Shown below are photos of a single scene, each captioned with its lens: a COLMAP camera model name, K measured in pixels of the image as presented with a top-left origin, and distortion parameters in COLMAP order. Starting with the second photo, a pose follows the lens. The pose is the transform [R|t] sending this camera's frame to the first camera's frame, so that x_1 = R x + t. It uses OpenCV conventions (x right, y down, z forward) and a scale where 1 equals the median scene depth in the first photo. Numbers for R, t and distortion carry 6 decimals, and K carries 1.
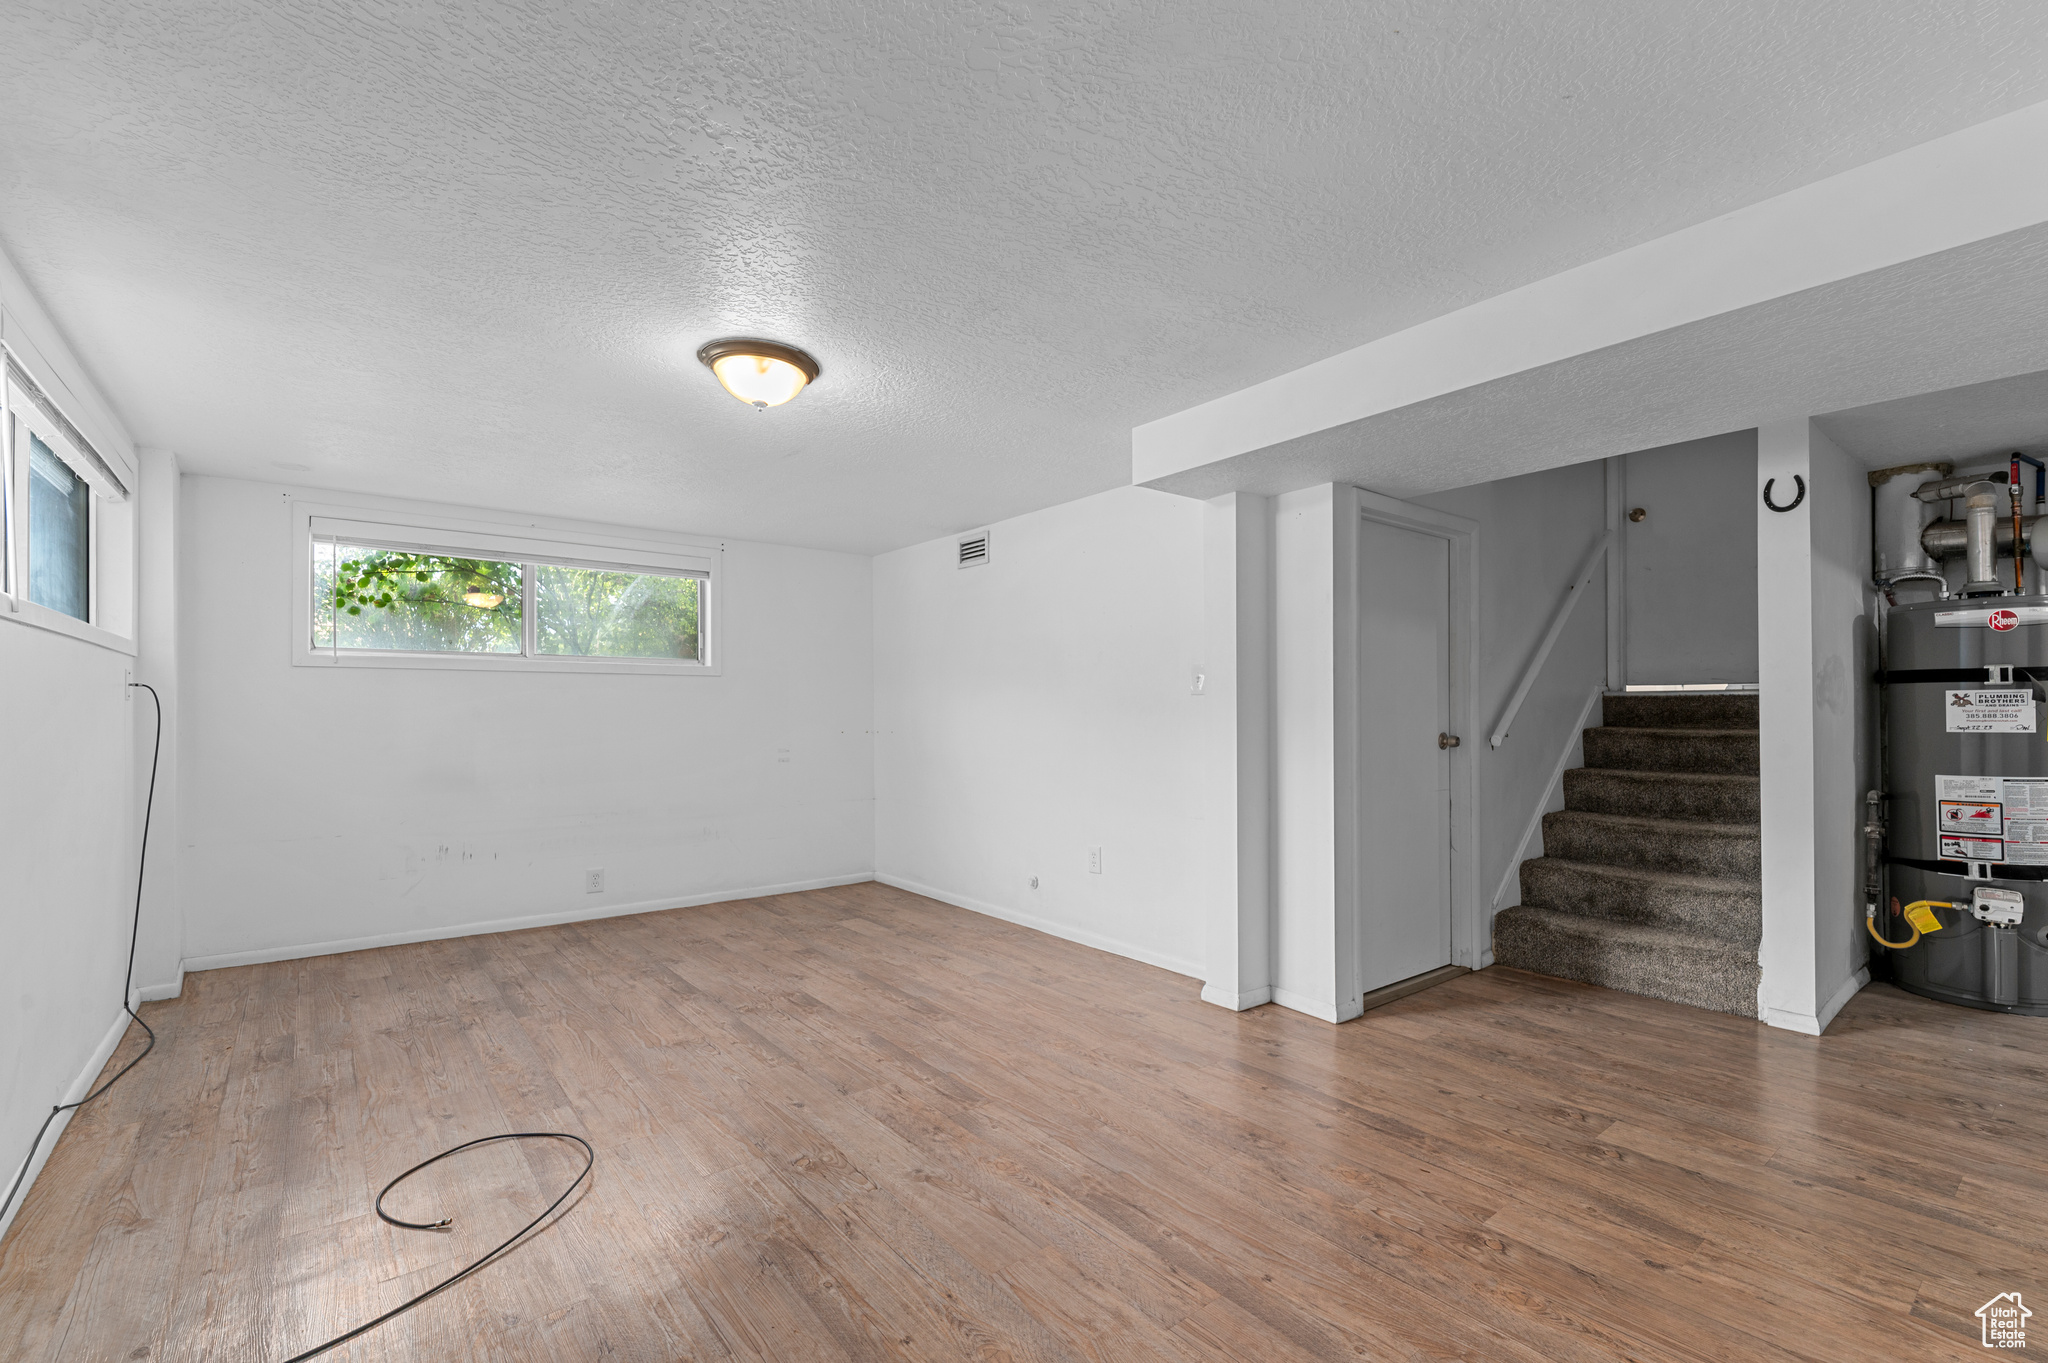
lens RADIAL K [[891.5, 0, 1027.6], [0, 891.5, 696.8], [0, 0, 1]] dist [0.005284, -0.003154]
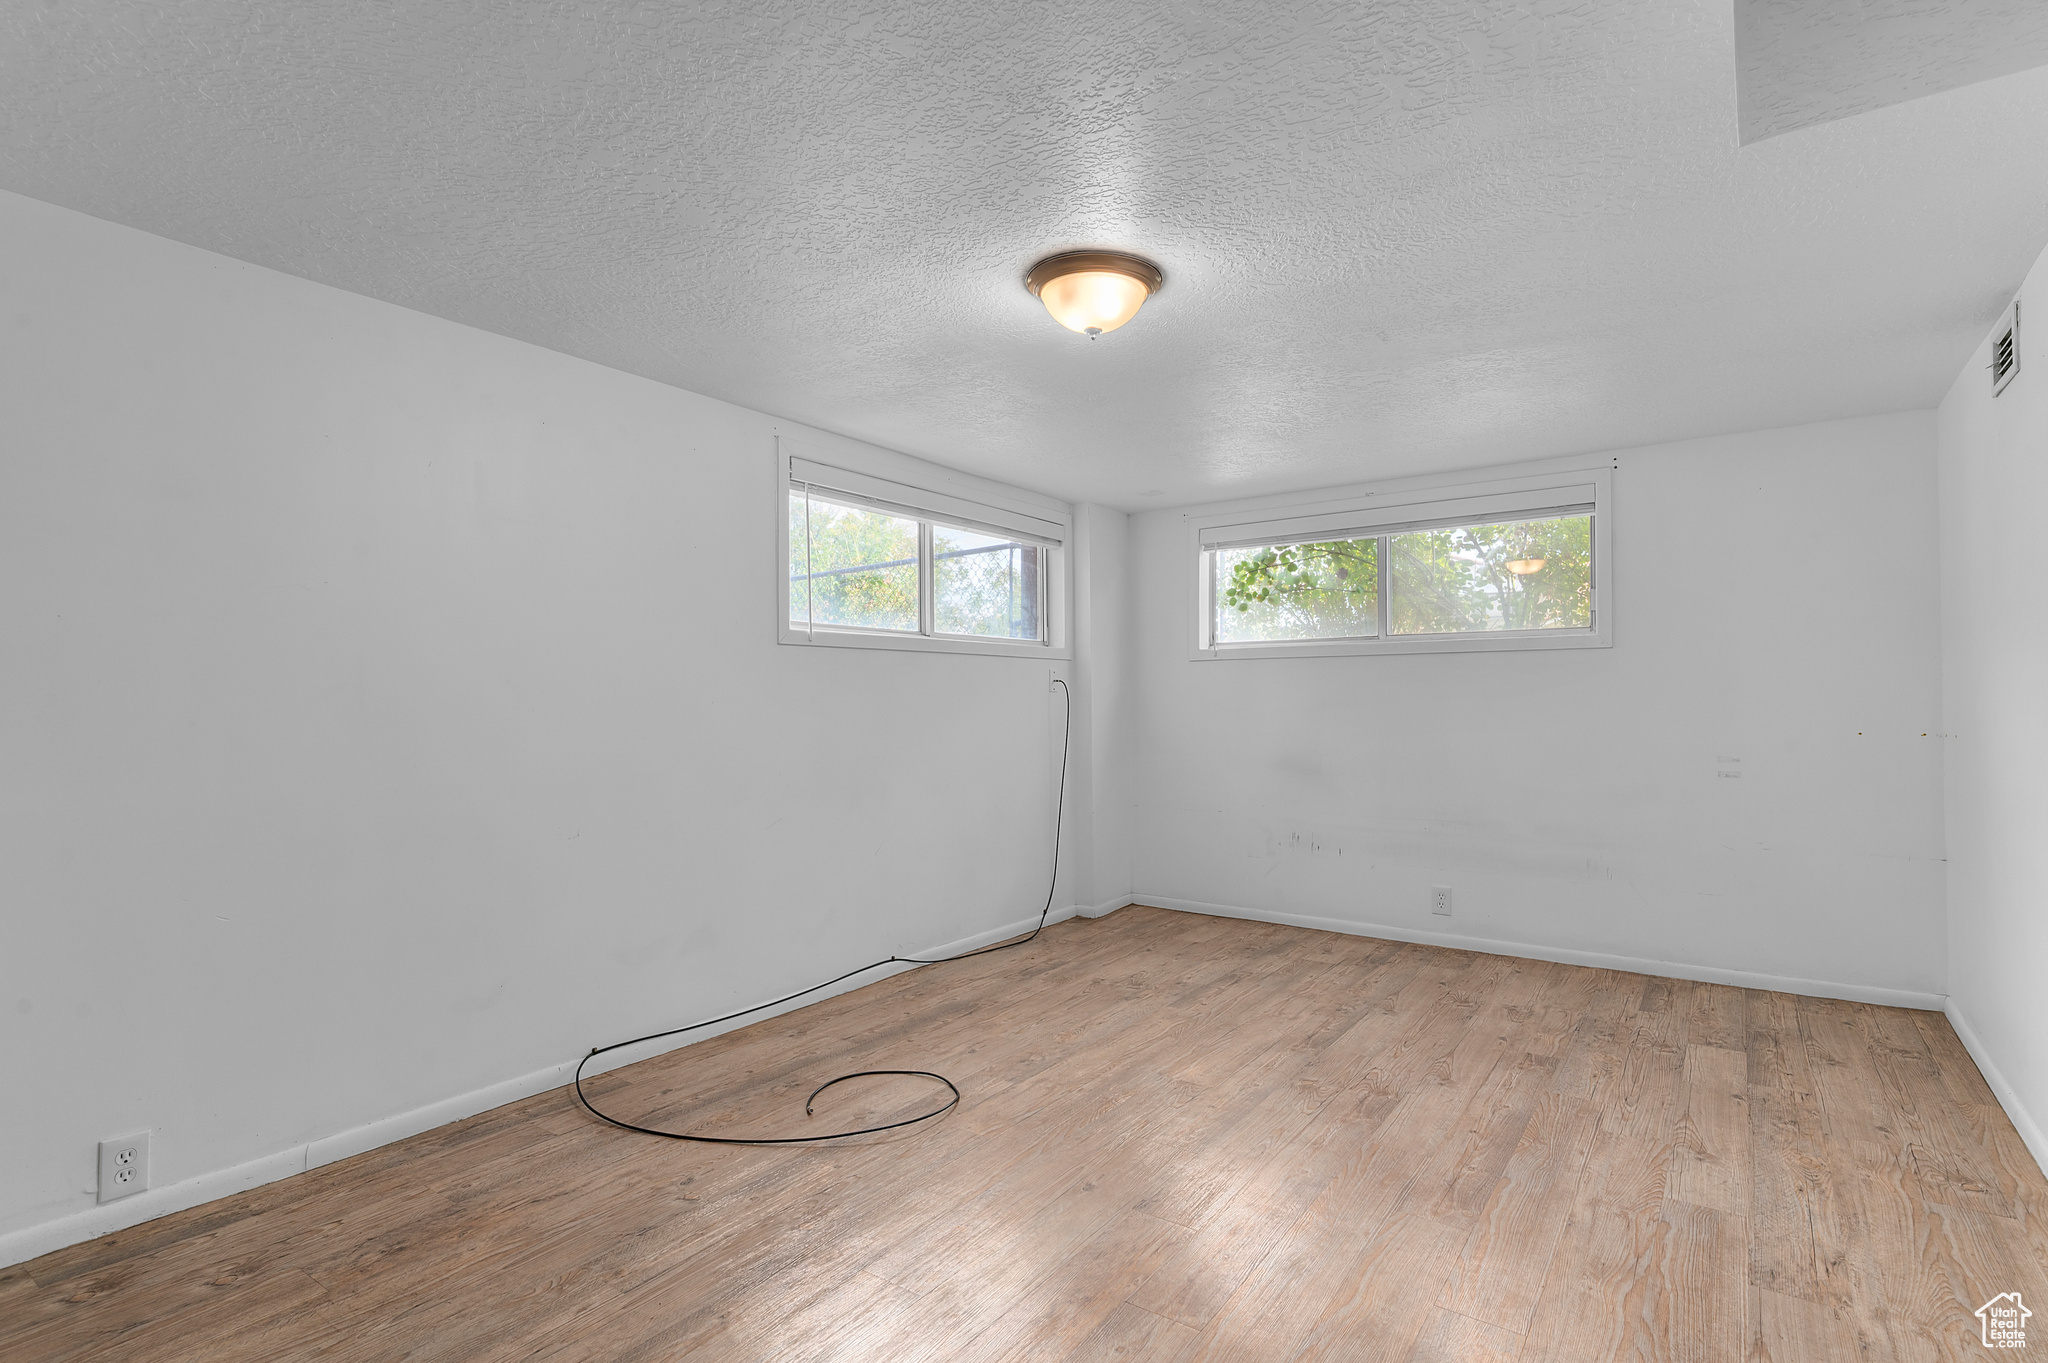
lens RADIAL K [[998.5, 0, 1027.6], [0, 998.5, 684.2], [0, 0, 1]] dist [0.011076, -0.000890]
pose [[0.283475, -0.016527, -0.958837, 0.381898], [0.015307, 0.999802, -0.012708, 0.010542], [0.958857, -0.011075, 0.283672, 0.447128]]
